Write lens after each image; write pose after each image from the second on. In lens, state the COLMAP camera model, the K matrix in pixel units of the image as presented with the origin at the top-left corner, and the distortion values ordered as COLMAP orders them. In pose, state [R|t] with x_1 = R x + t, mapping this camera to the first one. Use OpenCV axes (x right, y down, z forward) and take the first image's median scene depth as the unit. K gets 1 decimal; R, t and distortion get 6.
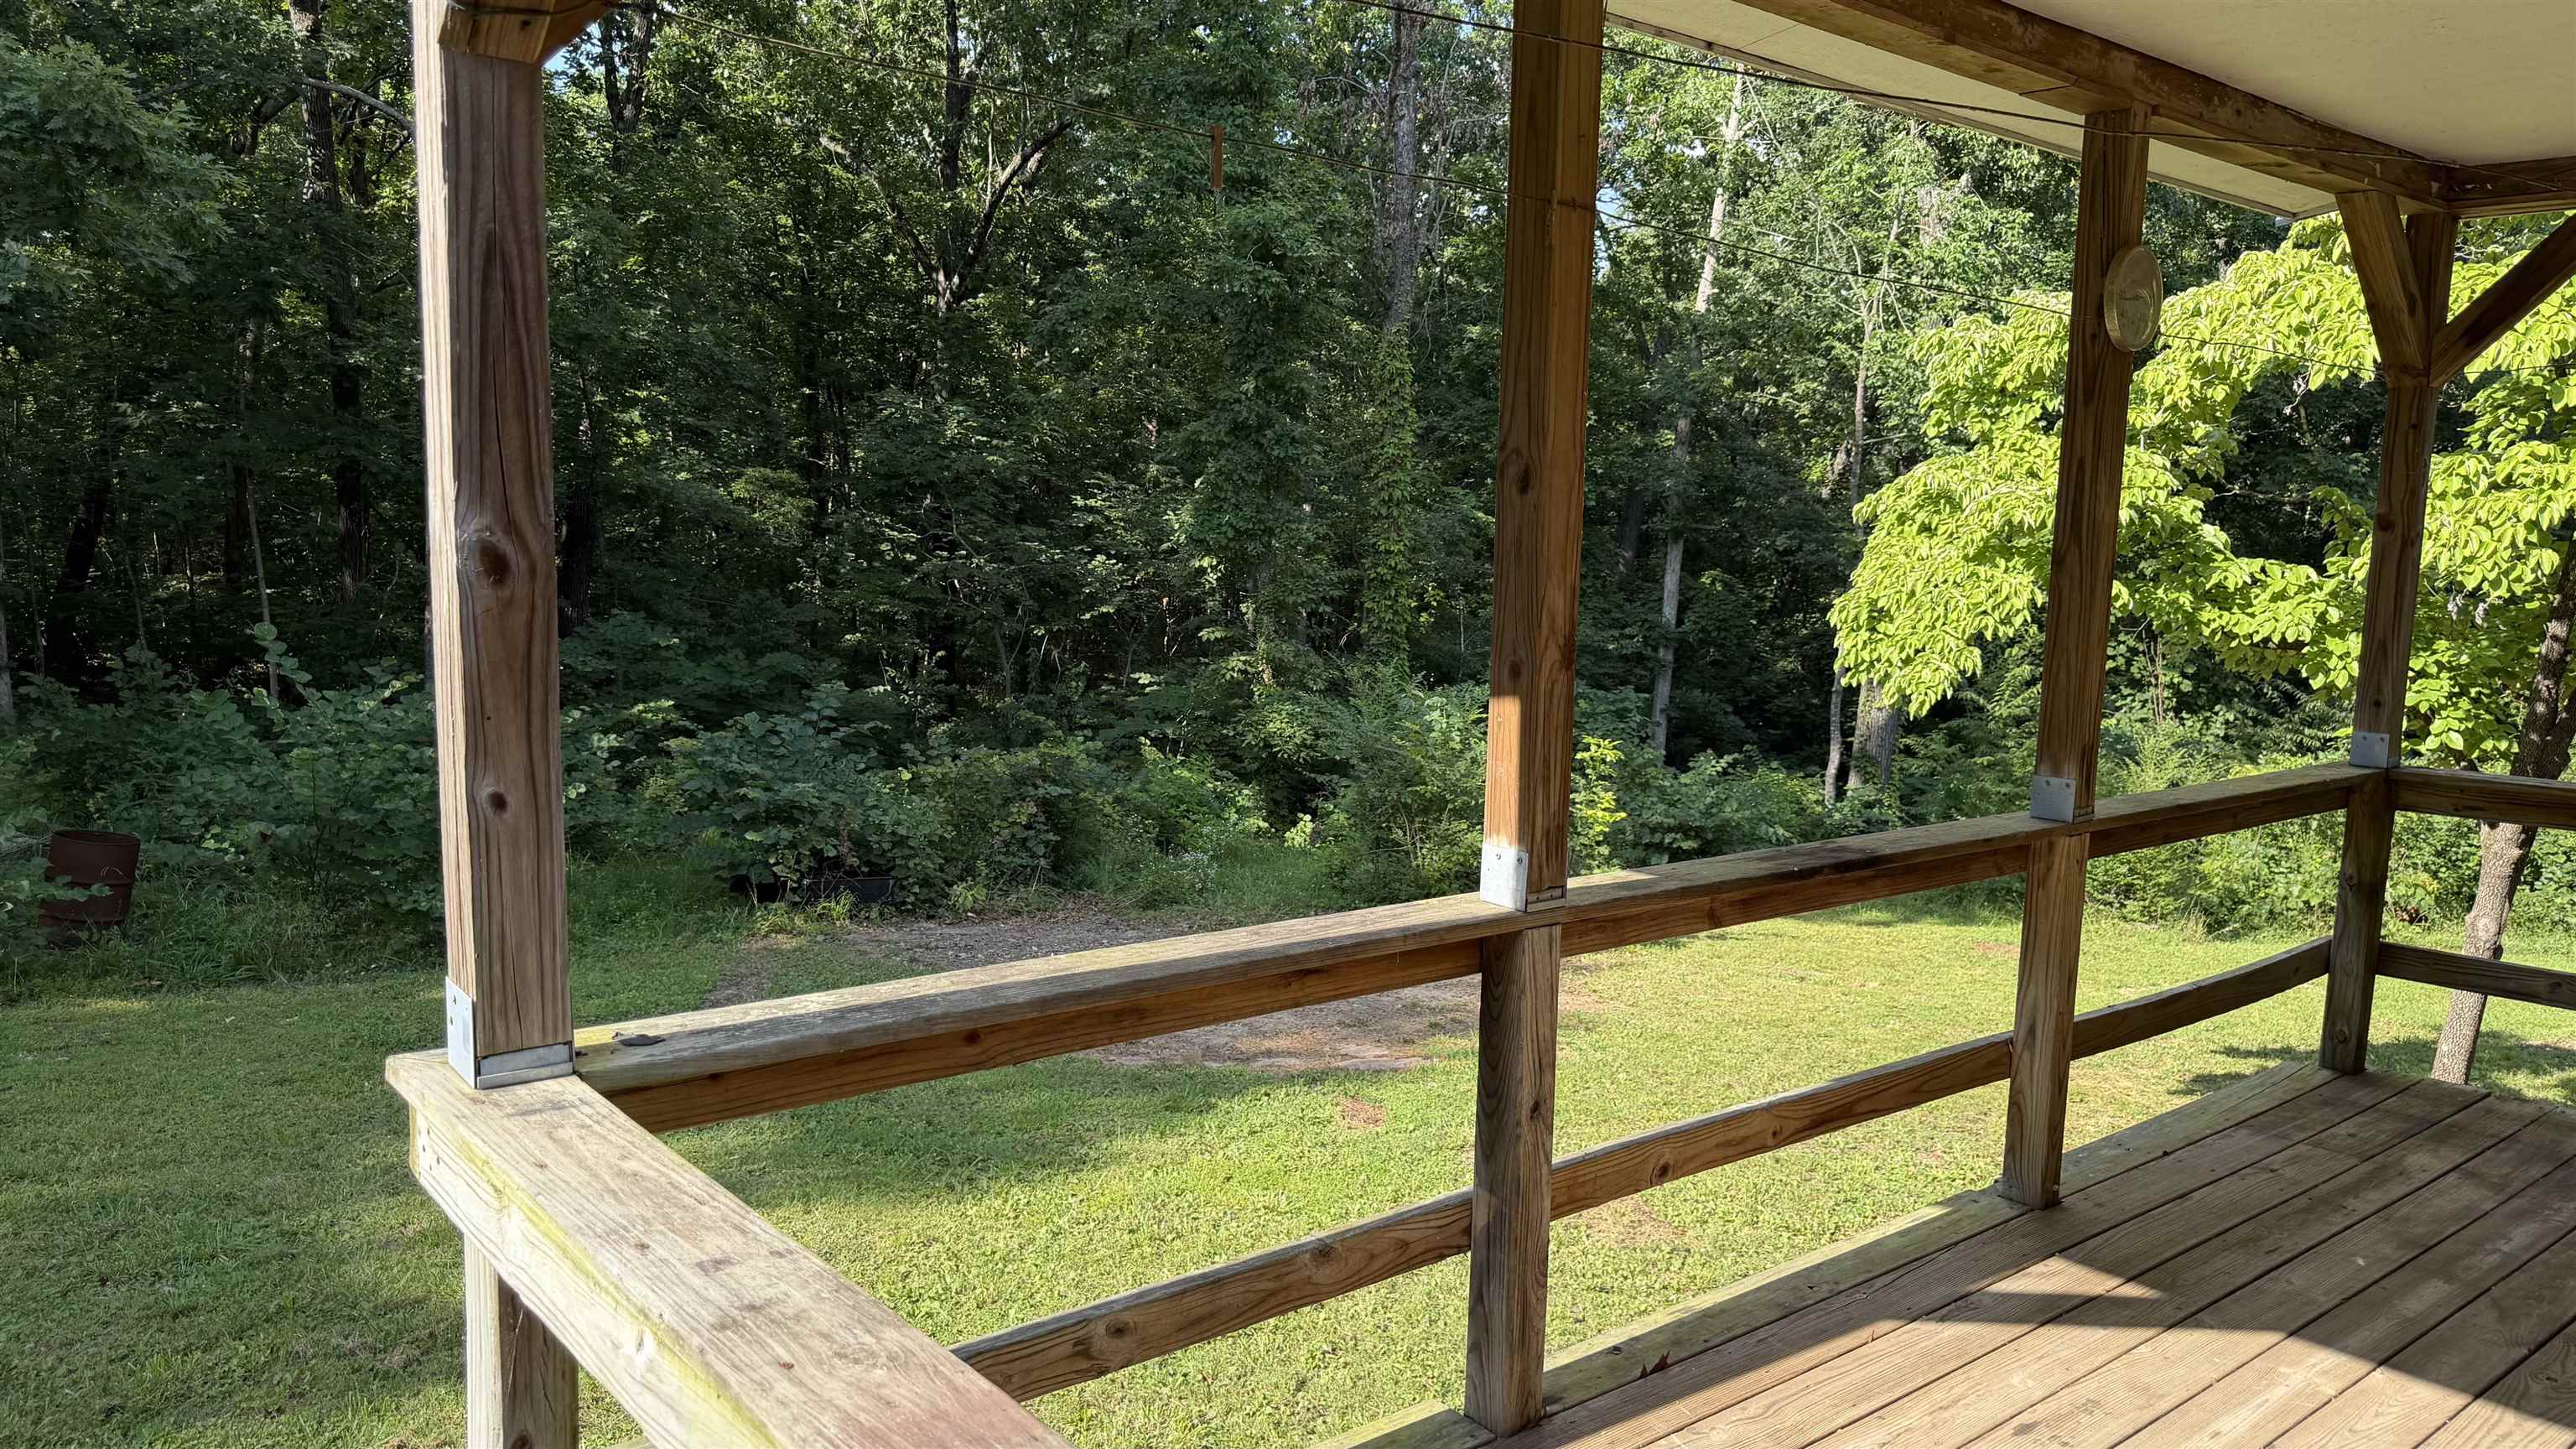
lens RADIAL K [[1795.0, 0, 1295.8], [0, 1795.0, 718.3], [0, 0, 1]] dist [0.009981, -0.001577]
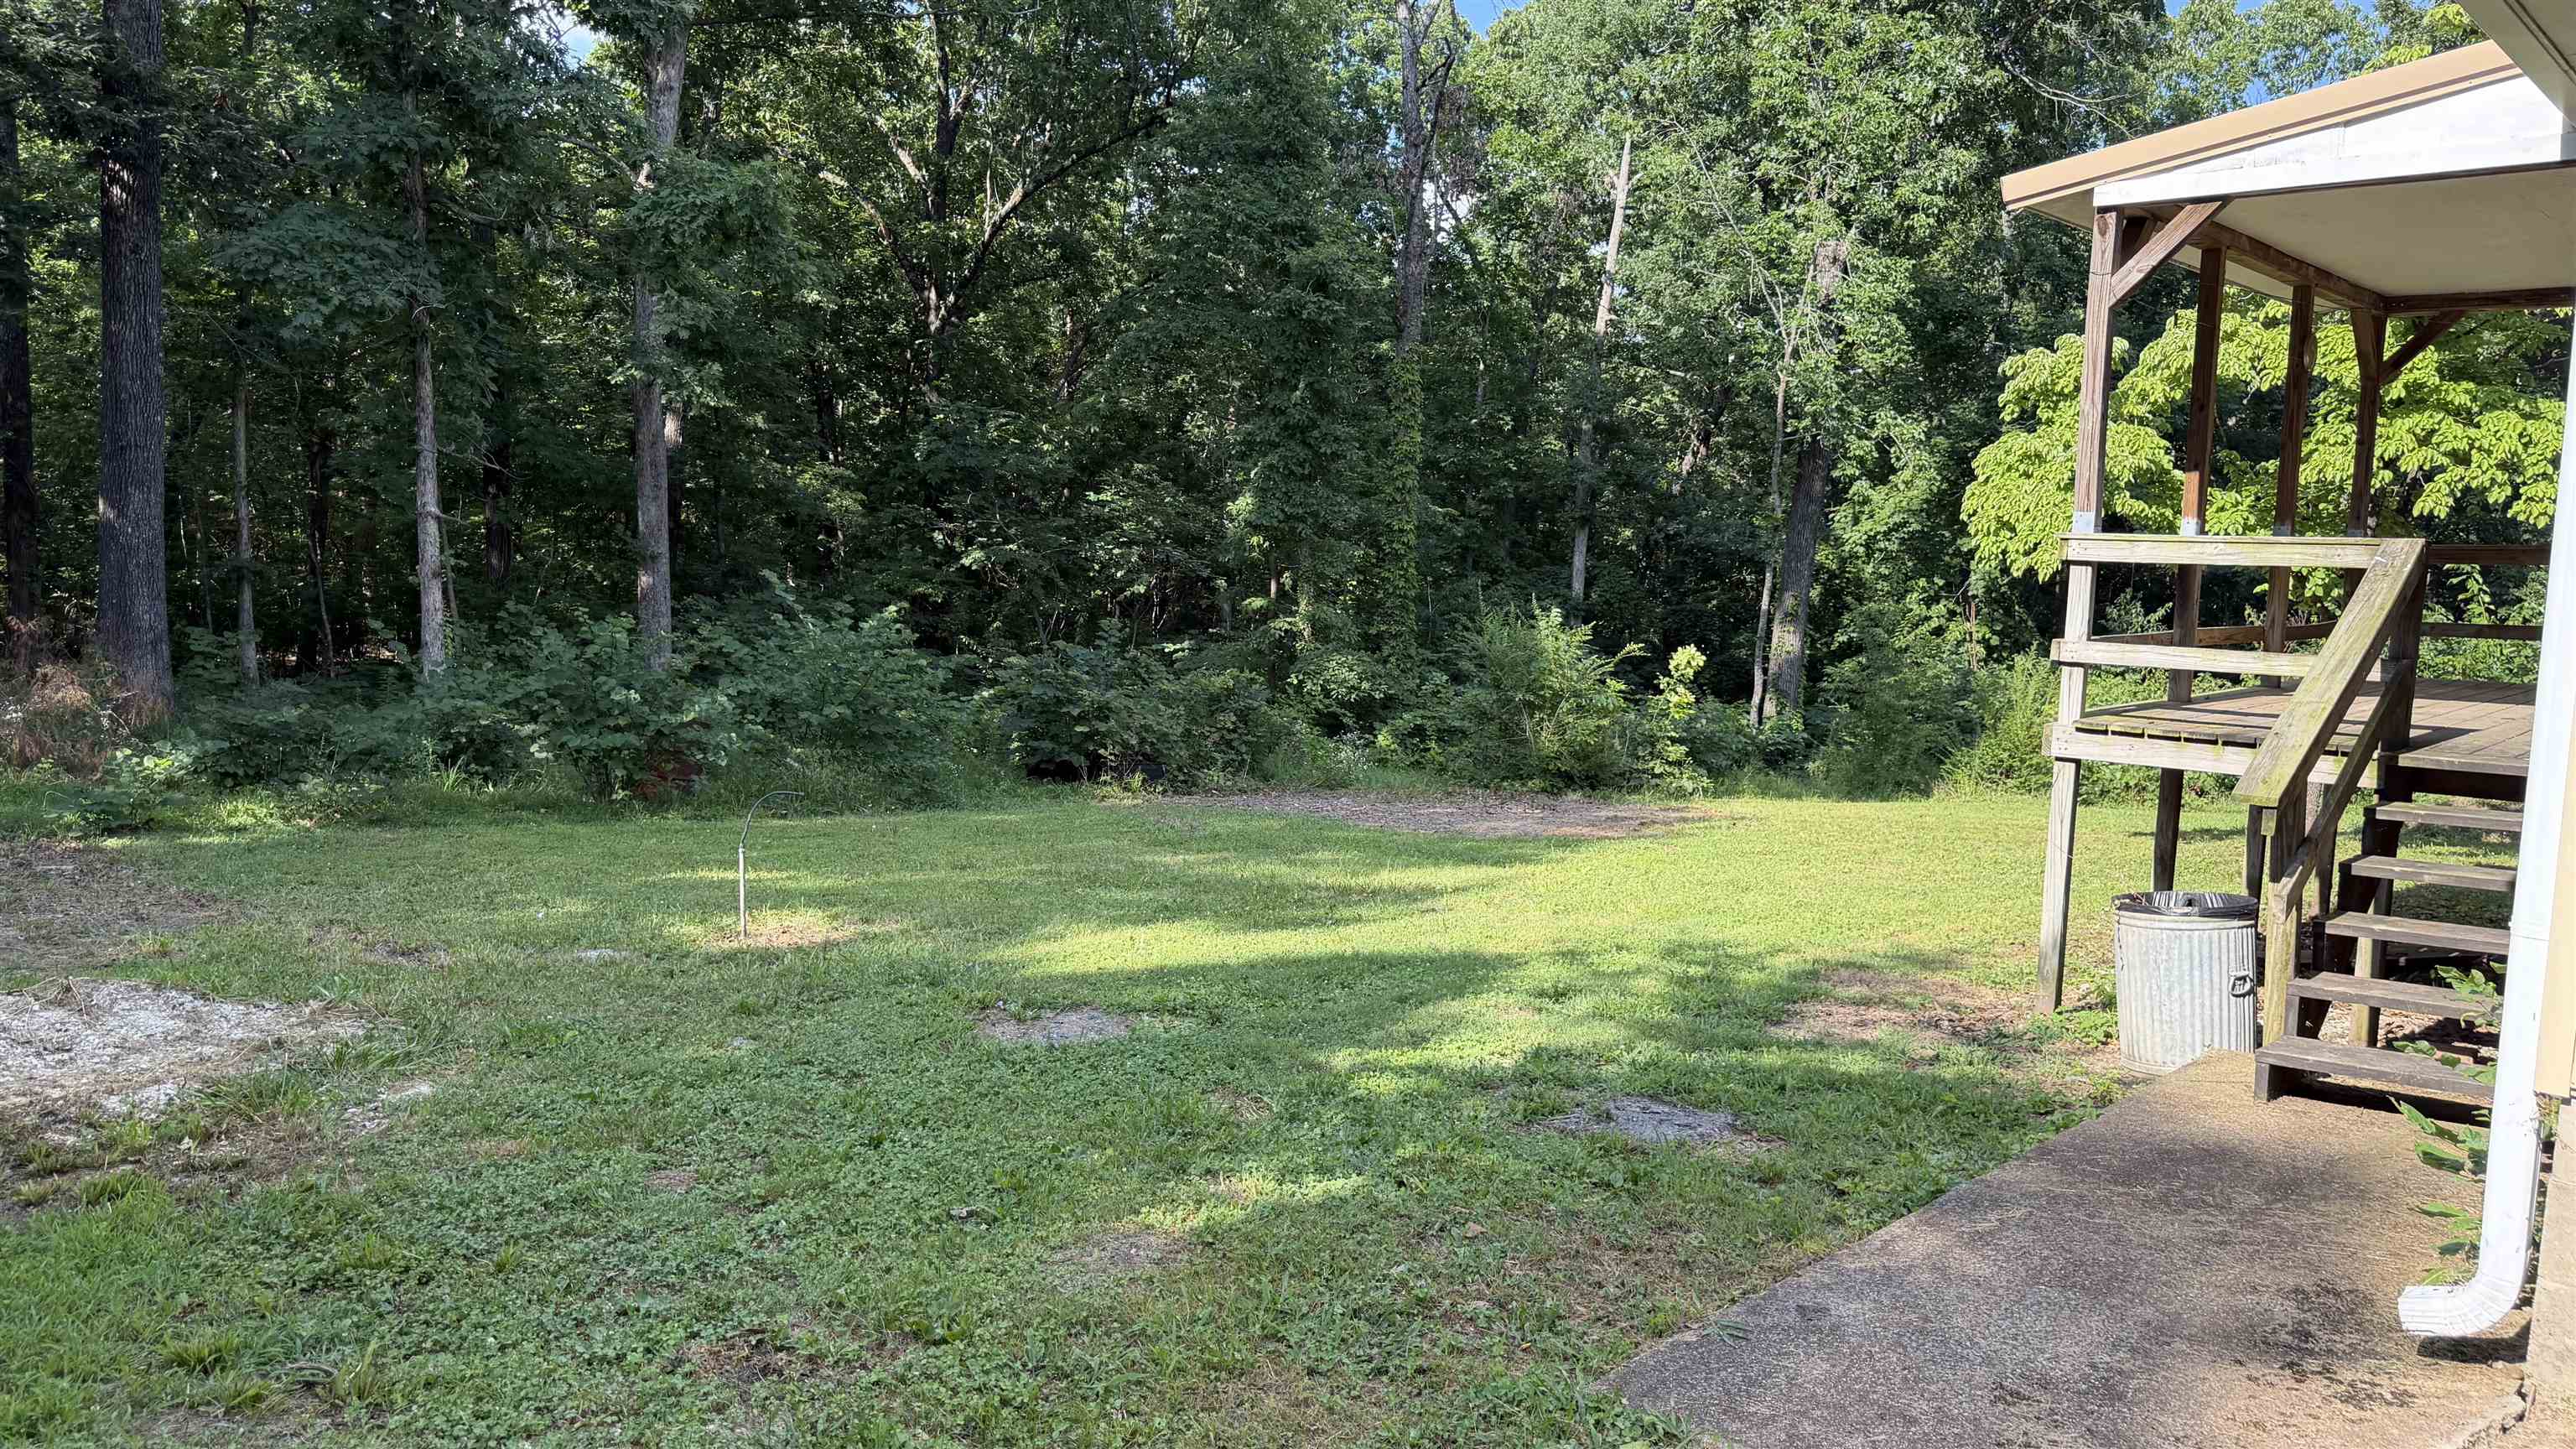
lens RADIAL K [[1795.0, 0, 1279.3], [0, 1795.0, 733.5], [0, 0, 1]] dist [0.009981, -0.001577]
pose [[0.991426, -0.022734, 0.128678, -0.189608], [0.022549, 0.999742, 0.002895, 0.039371], [-0.128710, 0.000032, 0.991682, -0.197681]]
